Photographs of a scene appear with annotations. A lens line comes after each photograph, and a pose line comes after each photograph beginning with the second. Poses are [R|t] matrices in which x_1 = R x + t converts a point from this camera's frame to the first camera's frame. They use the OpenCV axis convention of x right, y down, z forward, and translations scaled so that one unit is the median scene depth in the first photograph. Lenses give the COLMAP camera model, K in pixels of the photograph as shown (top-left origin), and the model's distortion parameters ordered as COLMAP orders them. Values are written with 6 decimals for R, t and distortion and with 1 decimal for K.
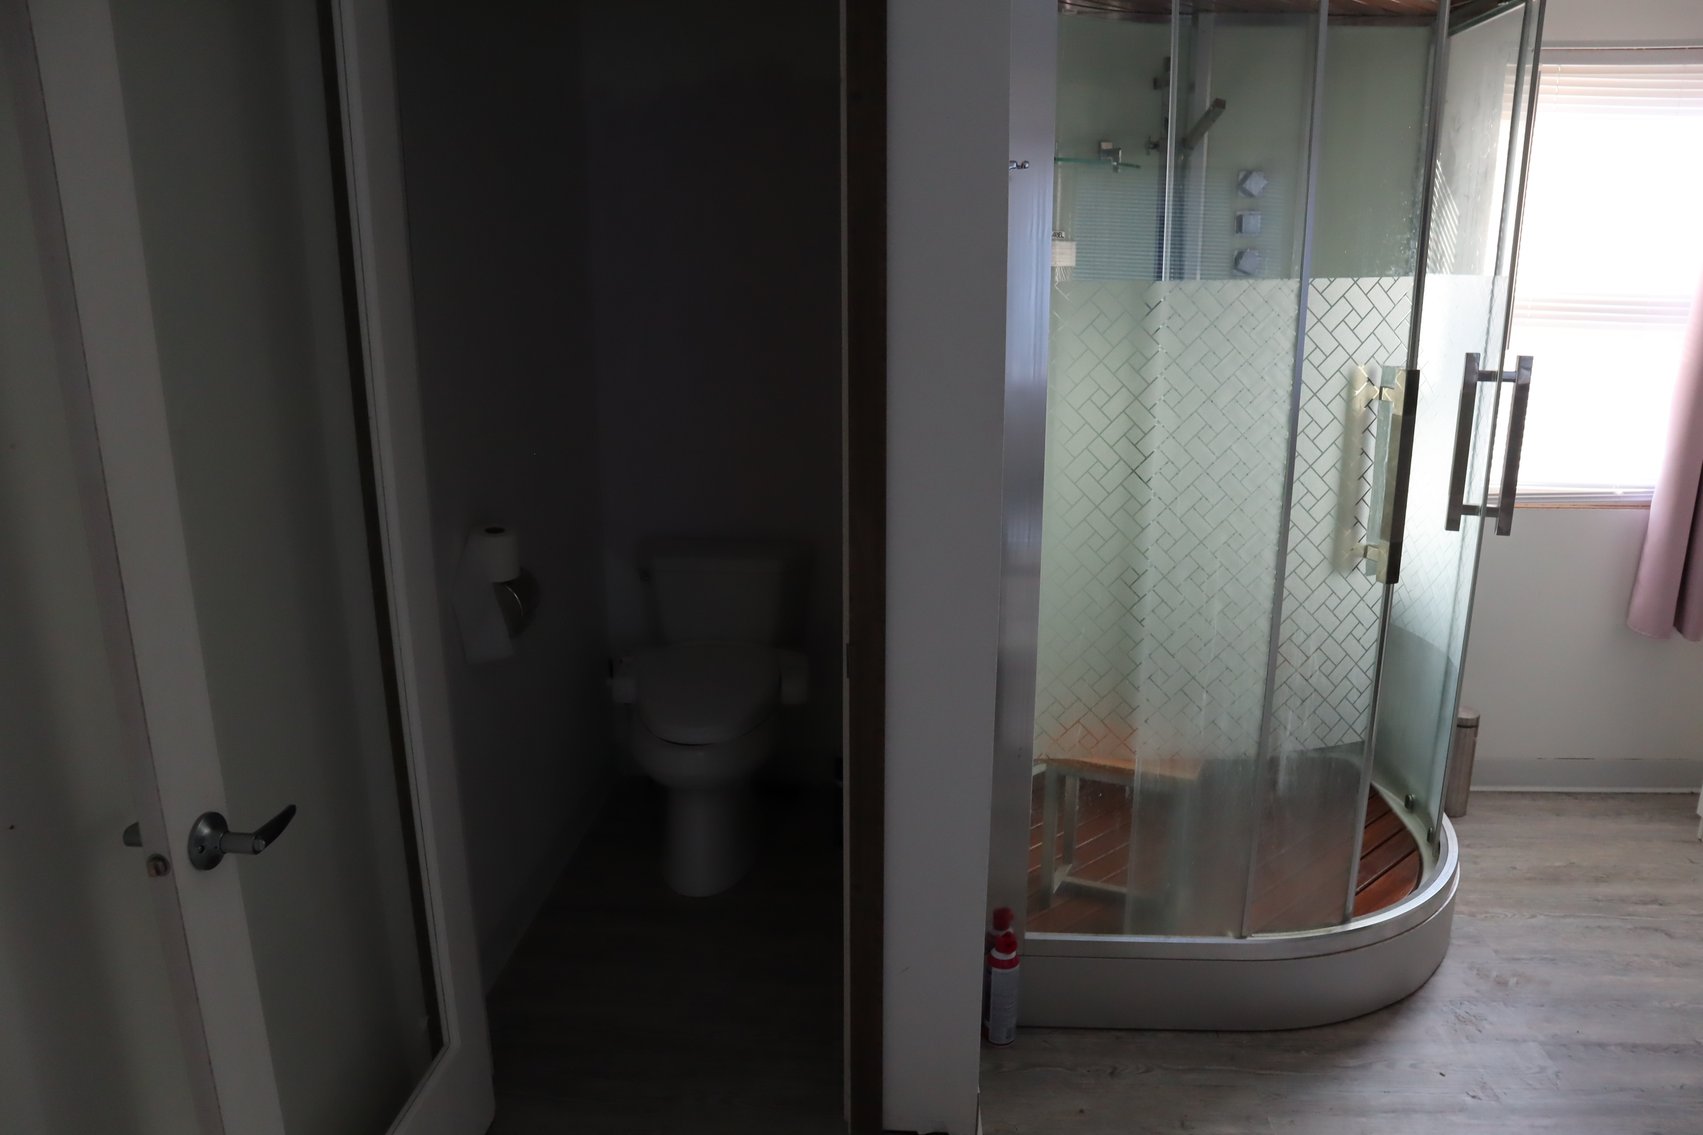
lens RADIAL K [[1182.1, 0, 852.9], [0, 1182.1, 586.2], [0, 0, 1]] dist [-0.125286, 0.077070]
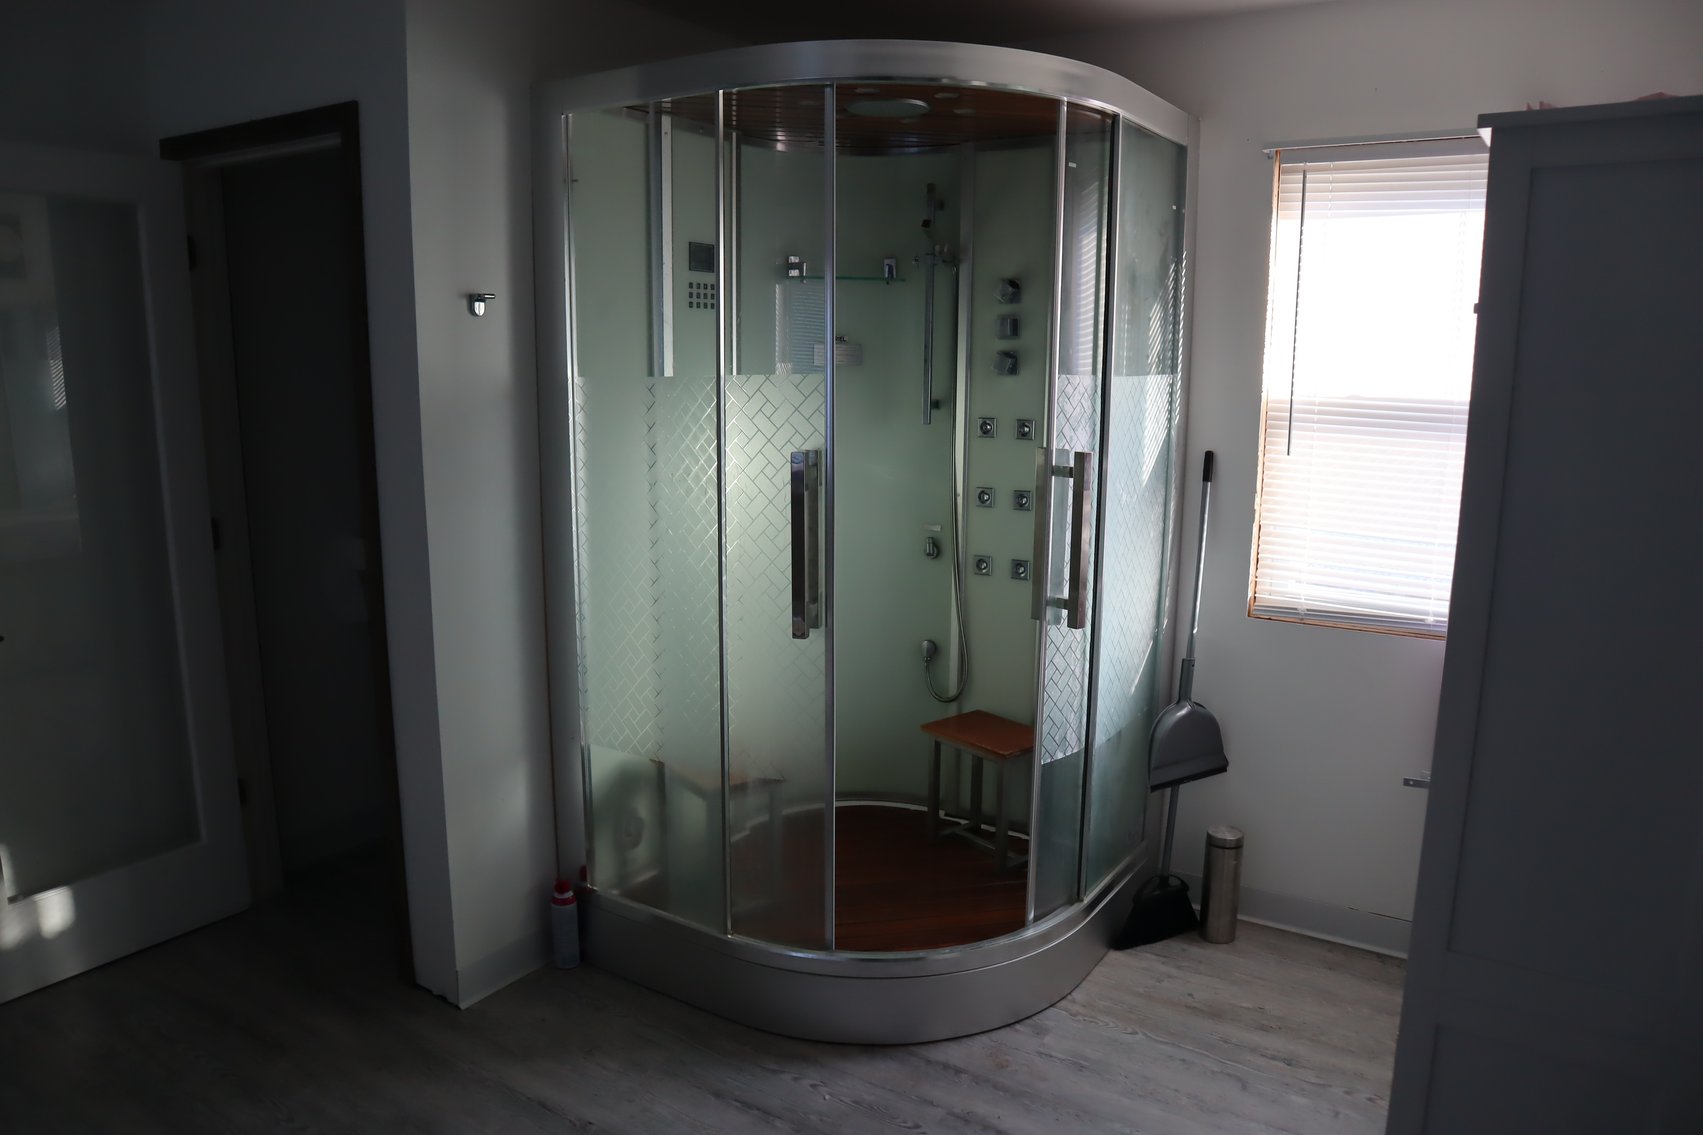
lens RADIAL K [[1182.1, 0, 852.9], [0, 1182.1, 586.2], [0, 0, 1]] dist [-0.125286, 0.077070]
pose [[0.876031, 0.105904, -0.470483, 0.805586], [-0.140369, 0.989344, -0.038667, -0.012399], [0.461375, 0.099914, 0.881561, -0.010120]]
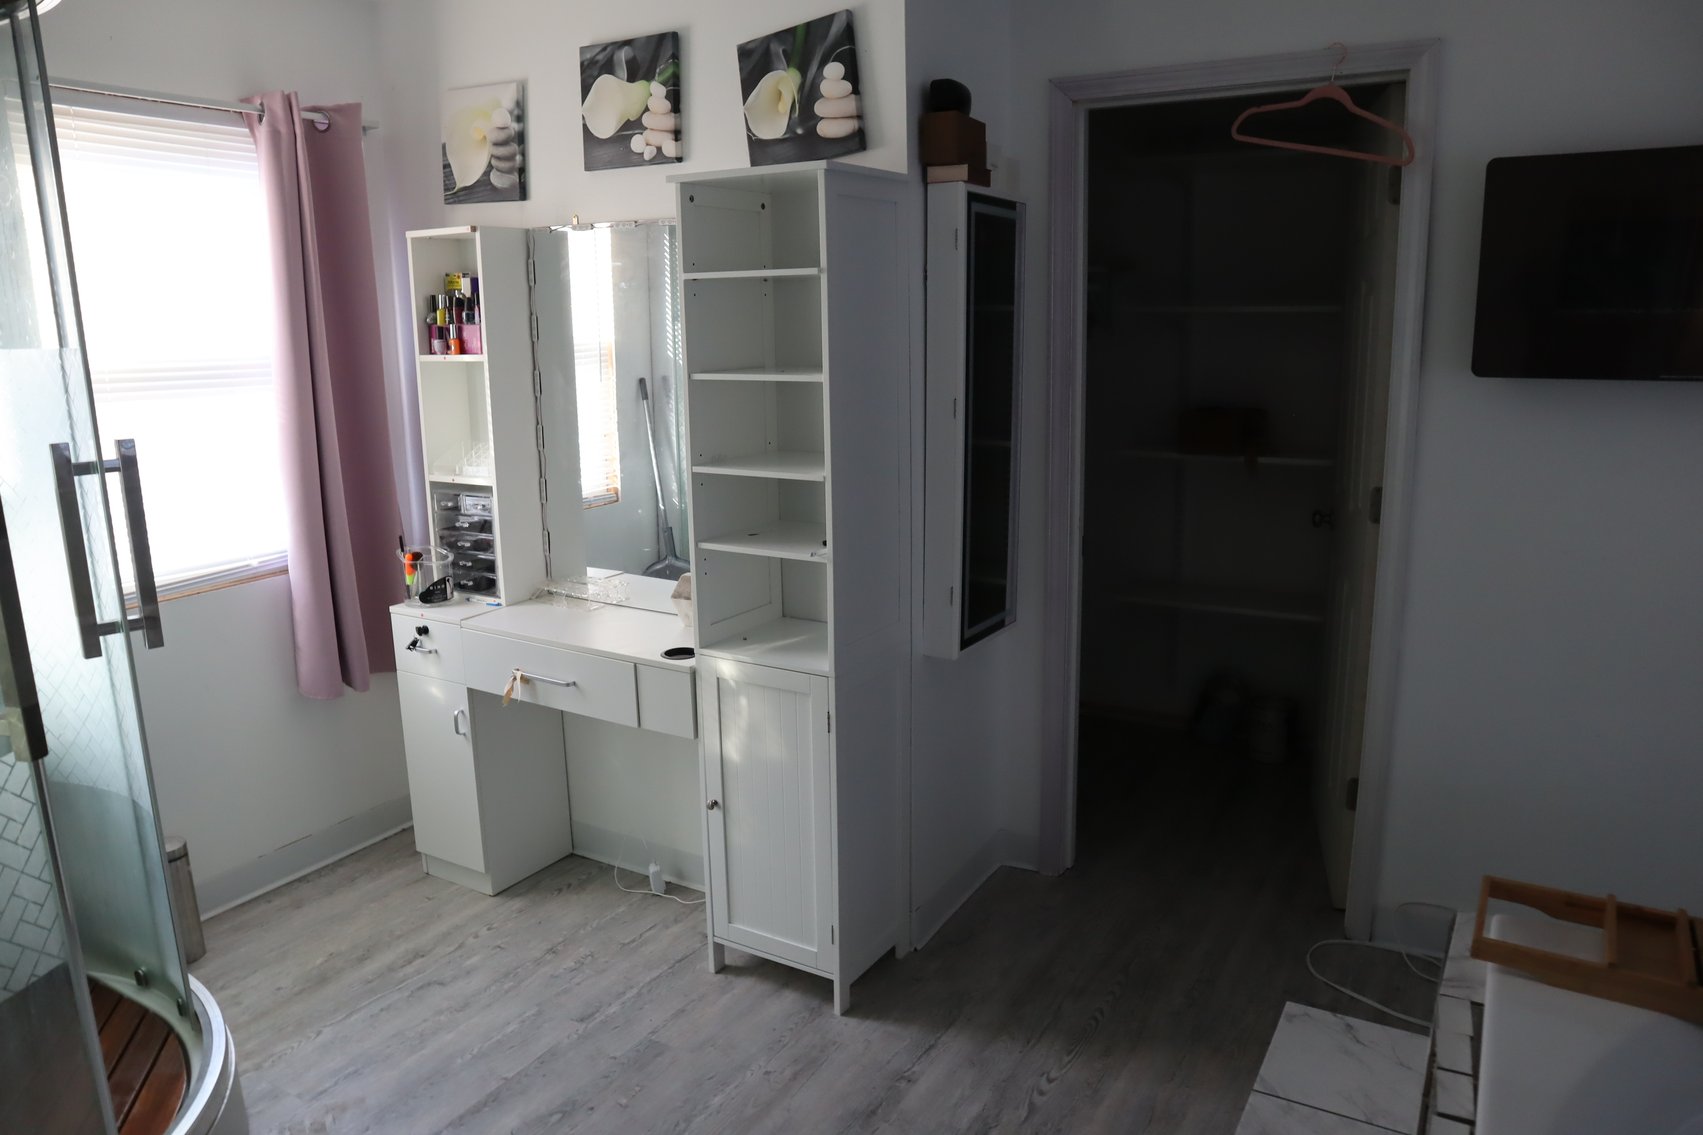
lens RADIAL K [[1182.1, 0, 852.9], [0, 1182.1, 586.2], [0, 0, 1]] dist [-0.125286, 0.077070]
pose [[0.442490, -0.202102, 0.873703, 0.059981], [0.247143, 0.964028, 0.097829, -0.039603], [-0.862046, 0.172641, 0.476520, 0.127917]]
